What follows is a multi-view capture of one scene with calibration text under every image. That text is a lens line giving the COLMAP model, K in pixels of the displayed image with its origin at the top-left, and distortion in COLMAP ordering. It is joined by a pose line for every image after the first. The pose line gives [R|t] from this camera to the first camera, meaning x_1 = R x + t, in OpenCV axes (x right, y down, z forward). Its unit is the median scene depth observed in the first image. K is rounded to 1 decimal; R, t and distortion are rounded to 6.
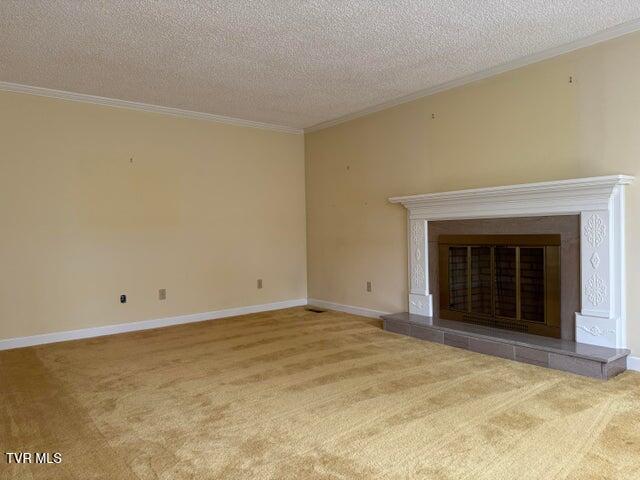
lens RADIAL K [[453.2, 0, 315.0], [0, 453.2, 235.4], [0, 0, 1]] dist [0.061609, -0.071392]
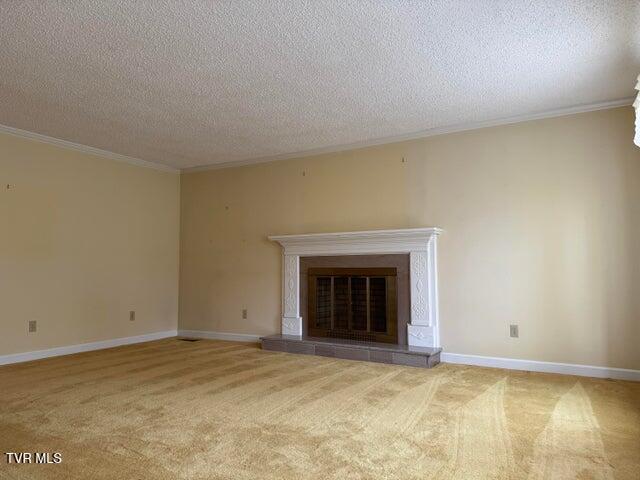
lens RADIAL K [[453.2, 0, 319.9], [0, 453.2, 237.7], [0, 0, 1]] dist [0.061609, -0.071392]
pose [[0.925597, 0.042489, 0.376119, -0.212731], [-0.010138, 0.996106, -0.087576, 0.031362], [-0.378375, 0.077247, 0.922423, -0.197774]]
